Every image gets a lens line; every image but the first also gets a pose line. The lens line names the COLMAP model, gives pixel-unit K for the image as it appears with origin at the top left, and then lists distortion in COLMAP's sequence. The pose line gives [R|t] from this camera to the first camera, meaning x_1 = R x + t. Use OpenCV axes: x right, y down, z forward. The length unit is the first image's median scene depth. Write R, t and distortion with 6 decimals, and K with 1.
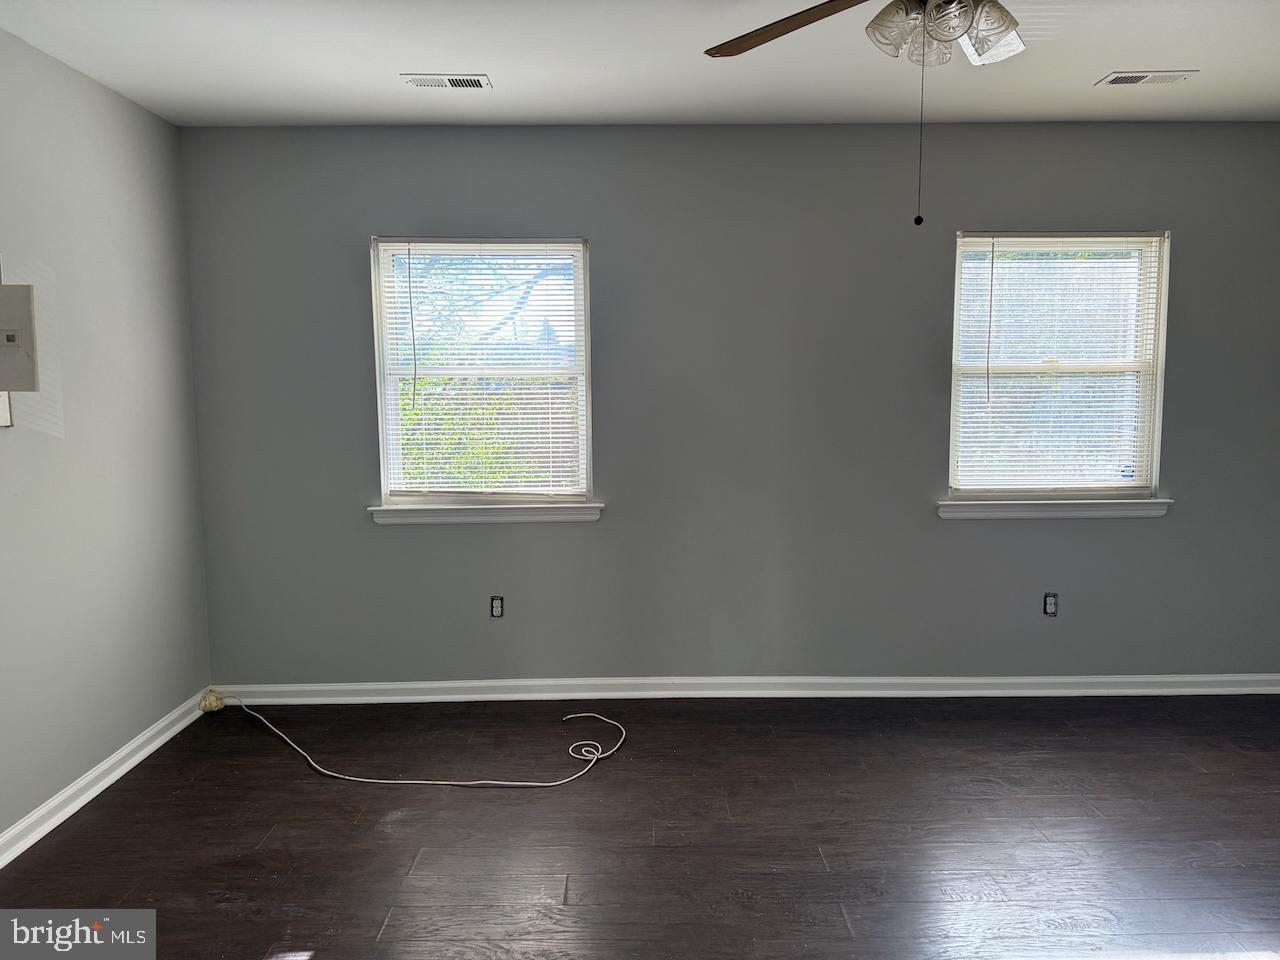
lens RADIAL K [[896.2, 0, 645.7], [0, 896.2, 476.0], [0, 0, 1]] dist [-0.012246, 0.006331]
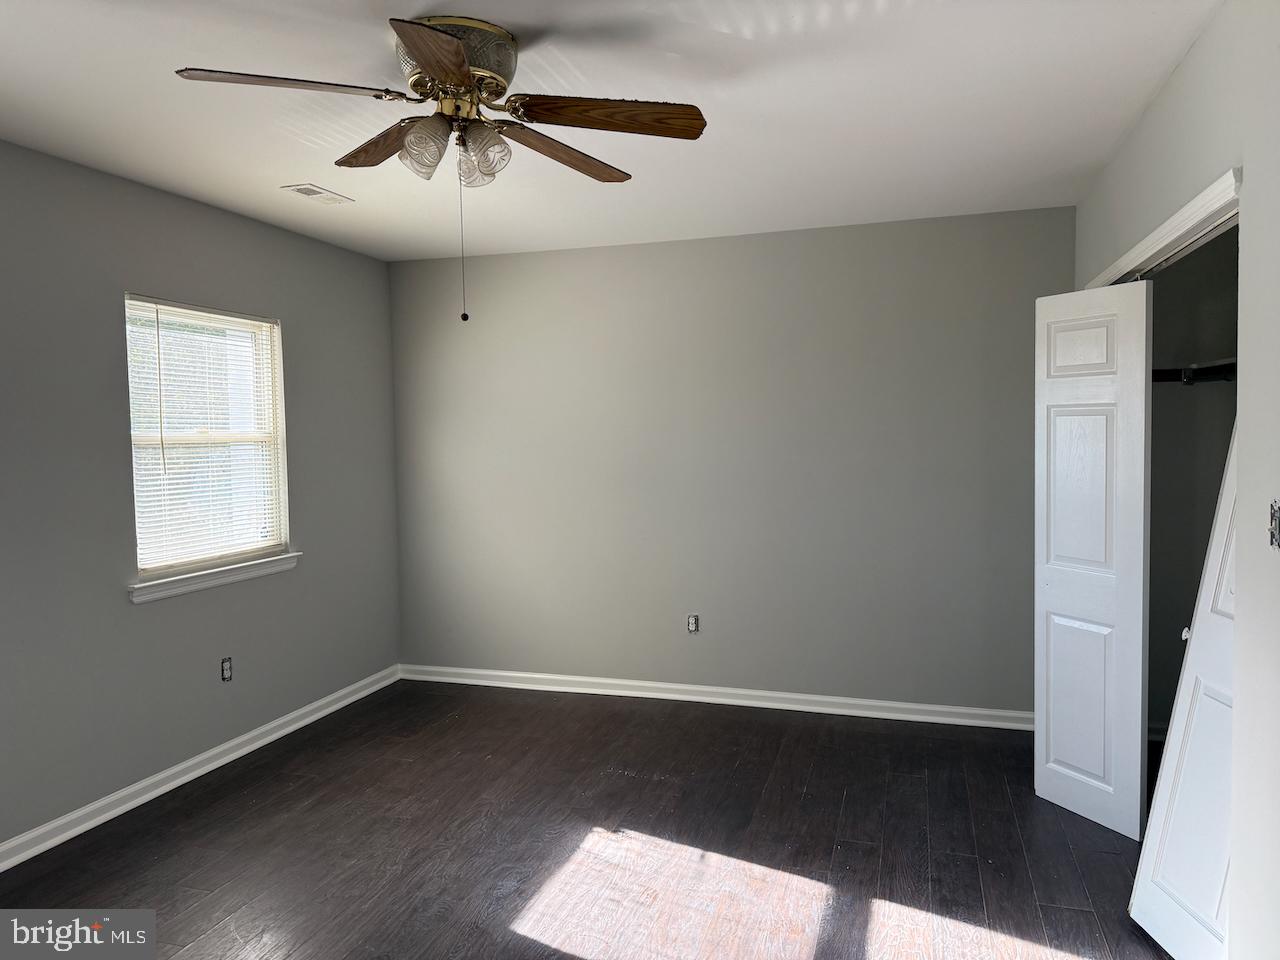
lens RADIAL K [[896.2, 0, 646.3], [0, 896.2, 481.0], [0, 0, 1]] dist [-0.012246, 0.006331]
pose [[0.305894, -0.046772, 0.950916, -0.363968], [0.110262, 0.993812, 0.013413, -0.031117], [-0.945659, 0.100747, 0.309159, 0.215656]]
